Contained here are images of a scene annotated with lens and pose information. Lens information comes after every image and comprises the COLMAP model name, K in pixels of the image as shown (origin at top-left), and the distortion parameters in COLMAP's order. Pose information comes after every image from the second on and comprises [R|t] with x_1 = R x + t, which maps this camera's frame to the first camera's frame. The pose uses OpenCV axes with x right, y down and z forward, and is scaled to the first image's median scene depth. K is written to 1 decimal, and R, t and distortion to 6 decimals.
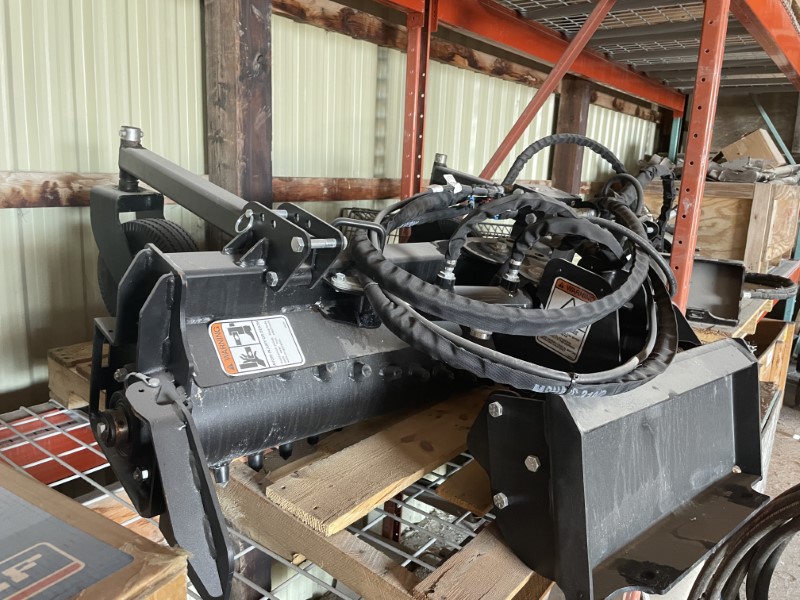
lens RADIAL K [[613.8, 0, 395.7], [0, 613.8, 298.4], [0, 0, 1]] dist [0.070288, -0.084493]
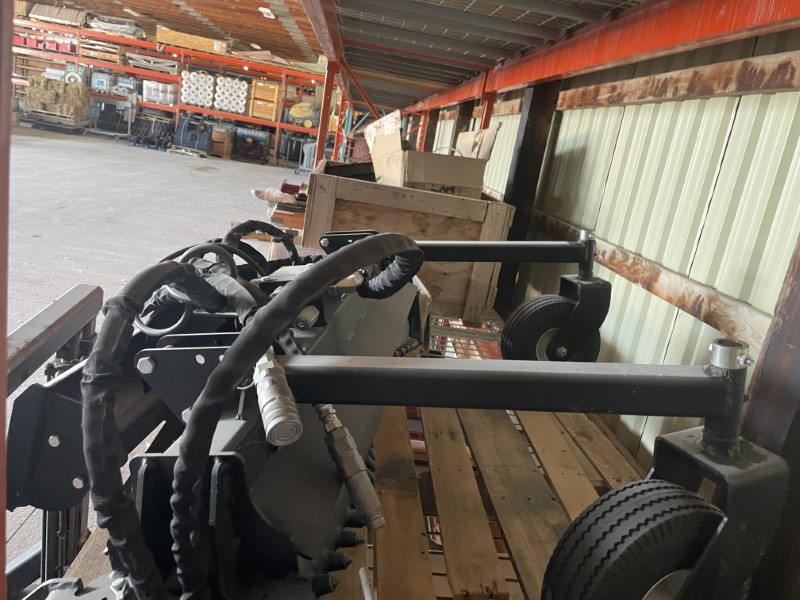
lens RADIAL K [[613.8, 0, 399.0], [0, 613.8, 294.8], [0, 0, 1]] dist [0.070288, -0.084493]
pose [[-0.737564, 0.002945, -0.675271, 0.571353], [-0.326987, 0.873377, 0.360960, -0.397580], [0.590829, 0.487035, -0.643209, 1.339485]]
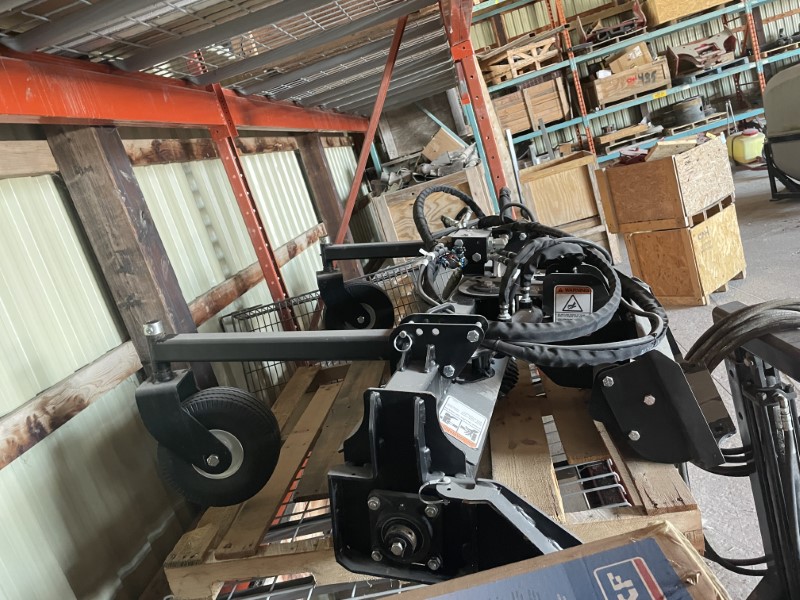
lens RADIAL K [[613.8, 0, 394.5], [0, 613.8, 304.9], [0, 0, 1]] dist [0.070288, -0.084493]
pose [[0.805312, -0.406372, 0.431665, -0.434364], [0.425623, 0.903154, 0.056195, -0.152248], [-0.412696, 0.138472, 0.900282, -0.074648]]
